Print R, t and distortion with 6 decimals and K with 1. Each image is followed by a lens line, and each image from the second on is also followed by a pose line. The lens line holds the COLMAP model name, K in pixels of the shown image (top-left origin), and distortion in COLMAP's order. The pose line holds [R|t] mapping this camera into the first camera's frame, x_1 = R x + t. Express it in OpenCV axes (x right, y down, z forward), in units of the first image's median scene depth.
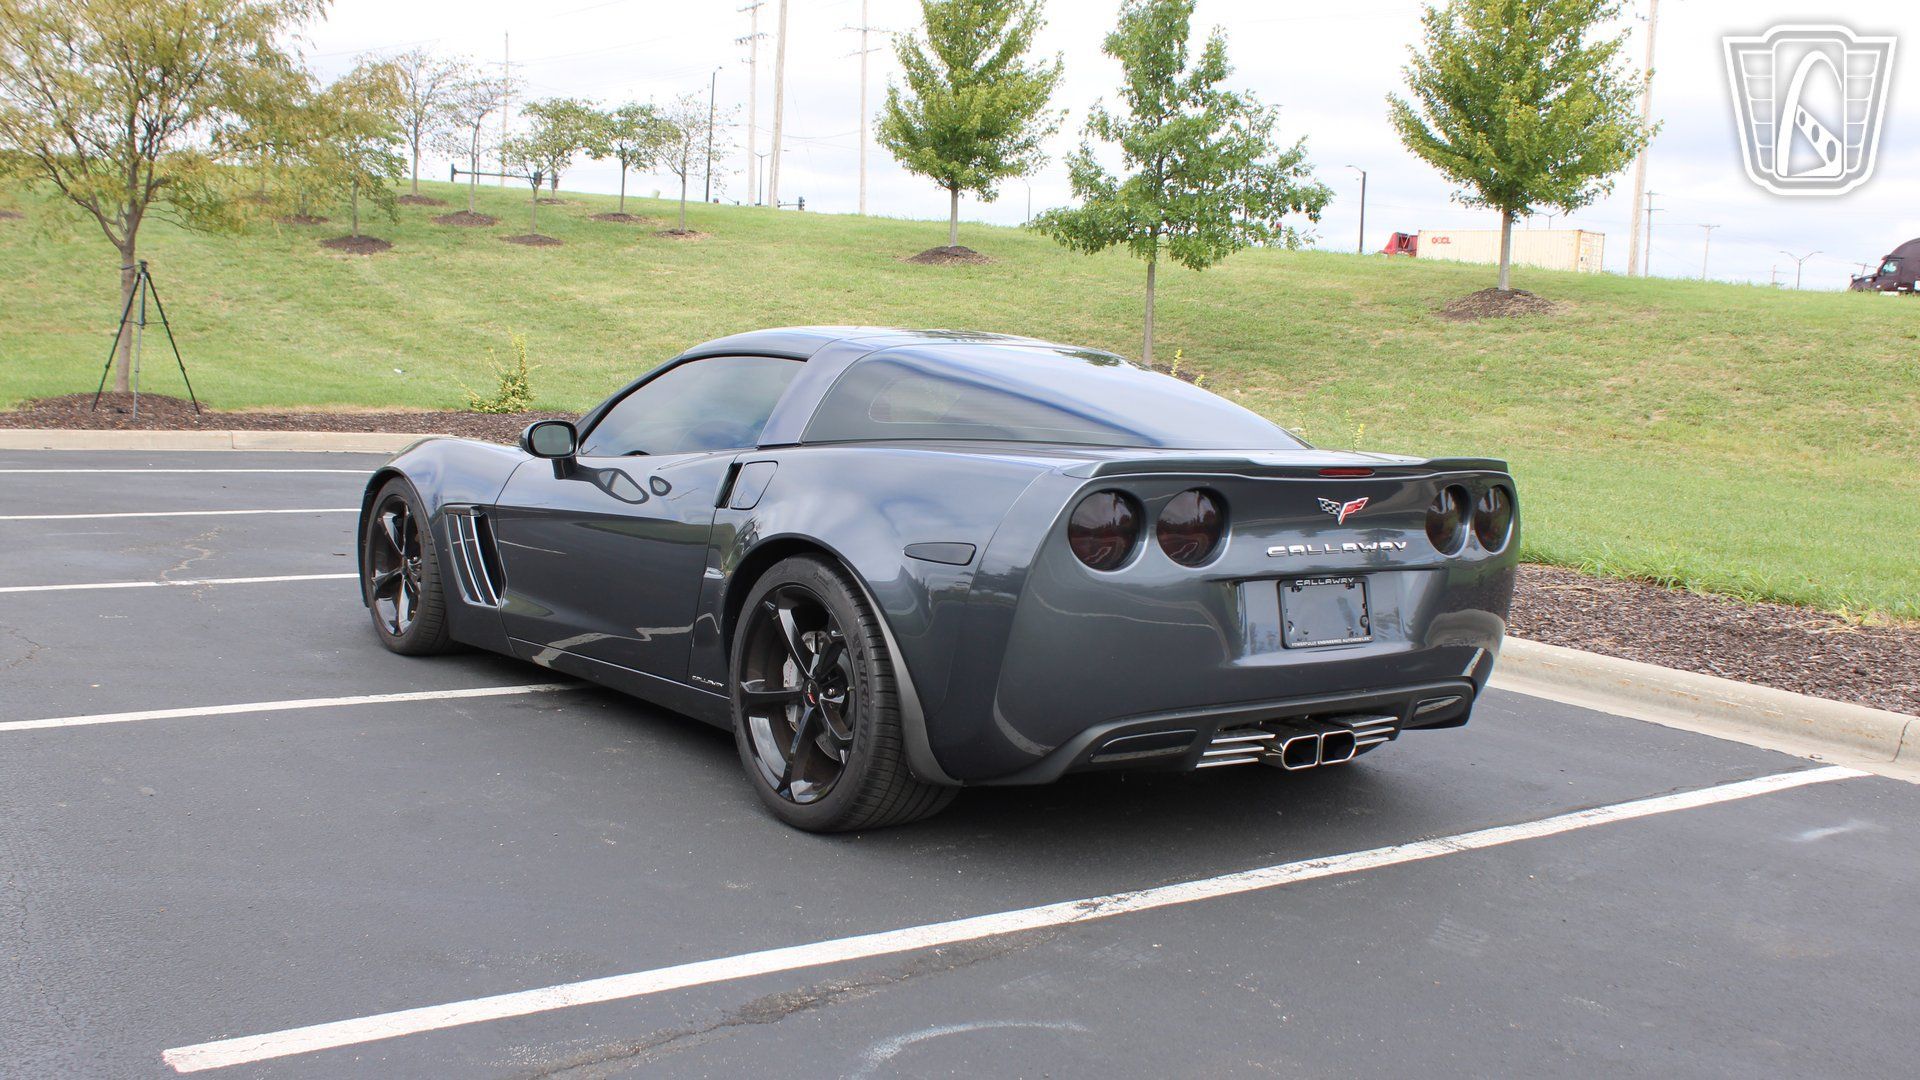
lens RADIAL K [[1992.8, 0, 958.1], [0, 1992.8, 536.7], [0, 0, 1]] dist [-0.148096, 0.179604]
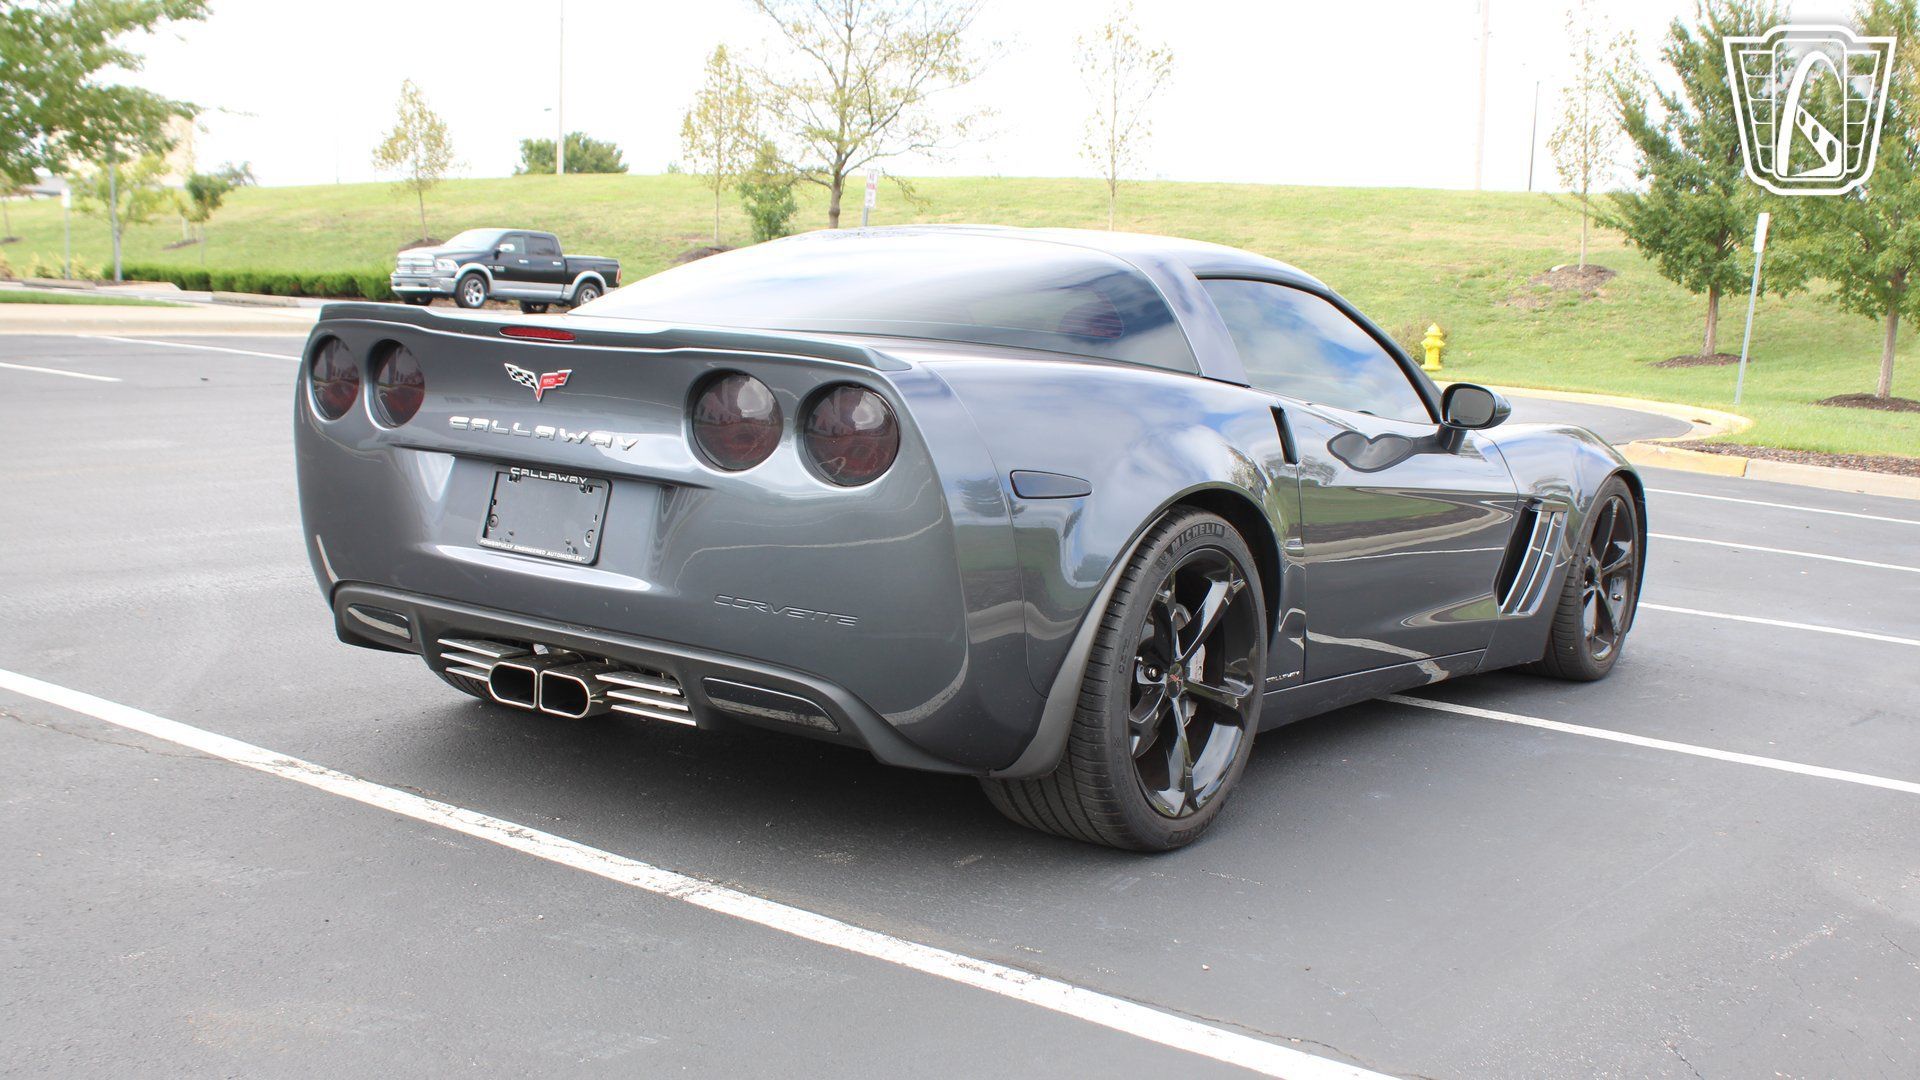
lens RADIAL K [[2148.2, 0, 956.7], [0, 2148.2, 548.3], [0, 0, 1]] dist [-0.134648, 0.194180]
pose [[0.327122, 0.097735, -0.939914, 0.251687], [-0.150462, 0.987335, 0.050301, -0.003865], [0.932927, 0.124967, 0.337685, 0.210269]]
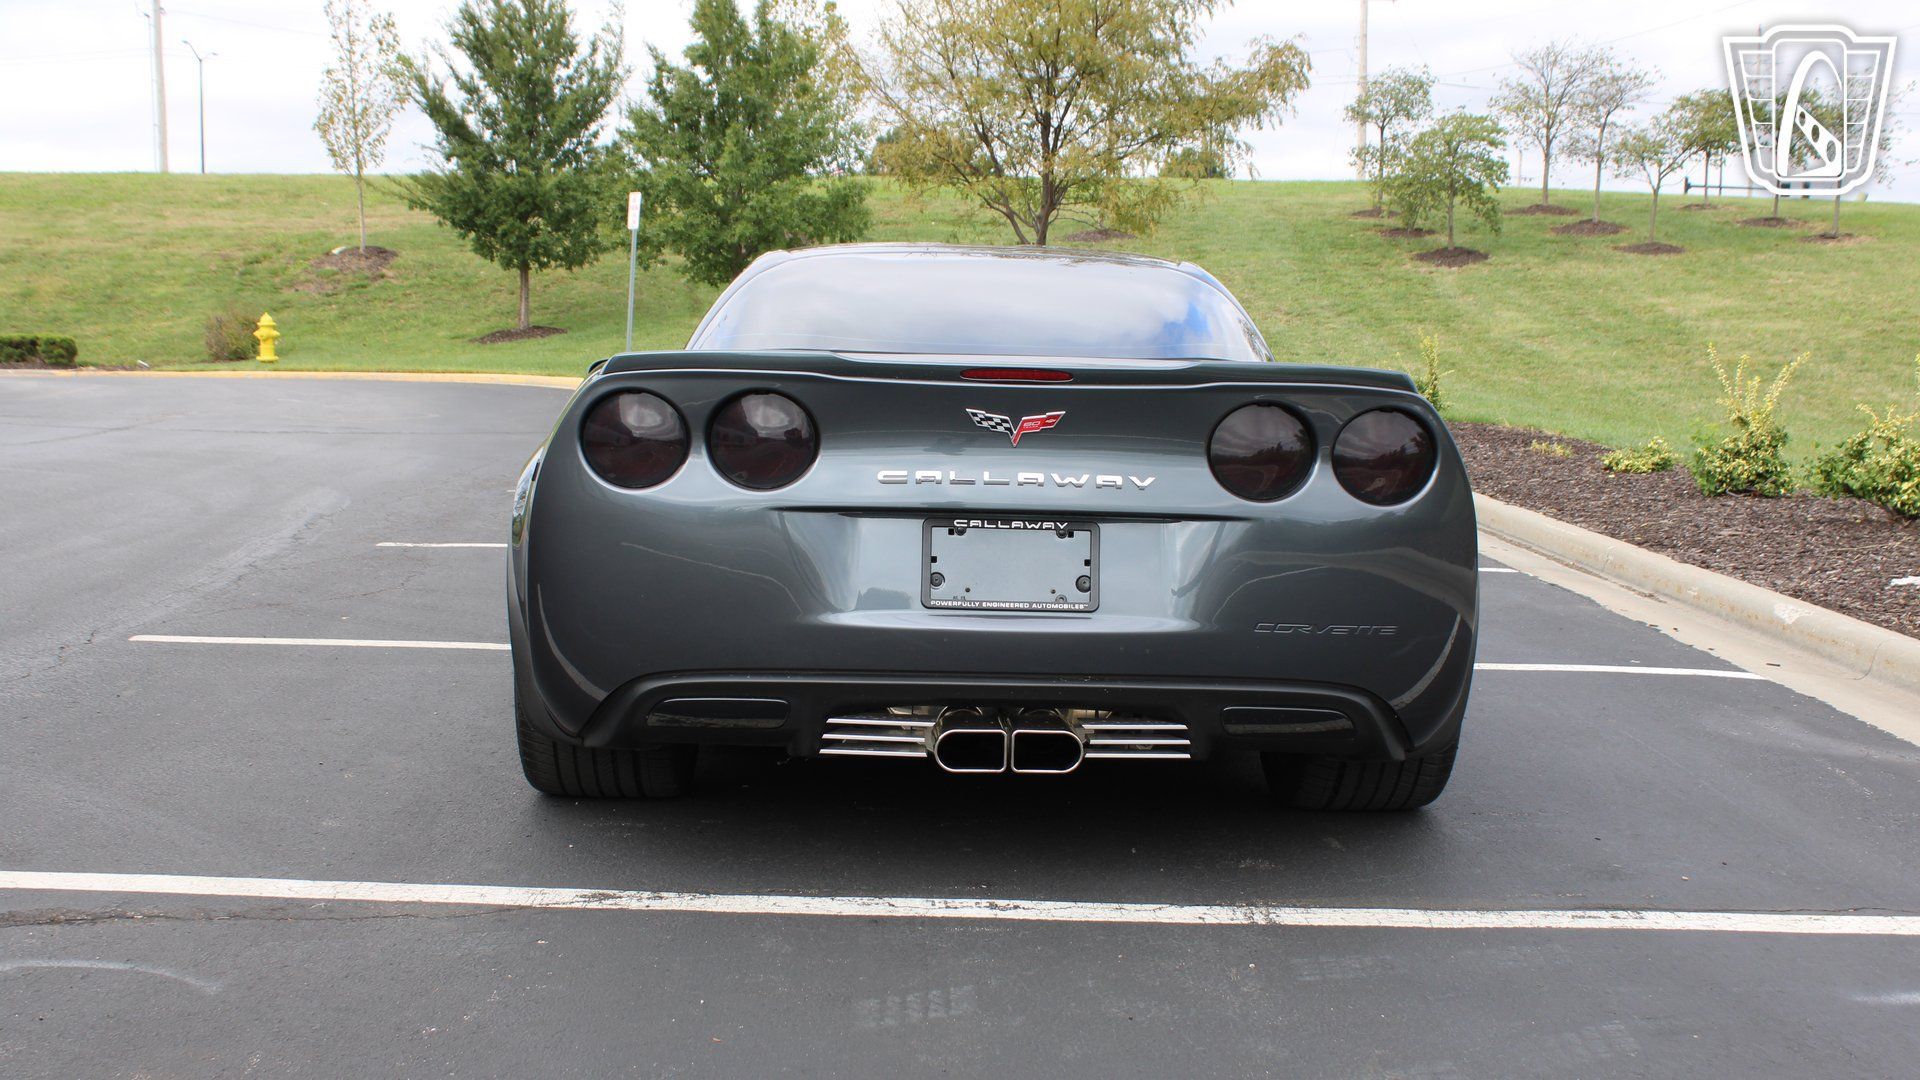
lens RADIAL K [[2148.2, 0, 956.7], [0, 2148.2, 548.3], [0, 0, 1]] dist [-0.134648, 0.194180]
pose [[0.820488, 0.039440, -0.570302, 0.152120], [-0.050716, 0.998706, -0.003897, 0.008646], [0.569410, 0.032121, 0.821426, 0.079403]]
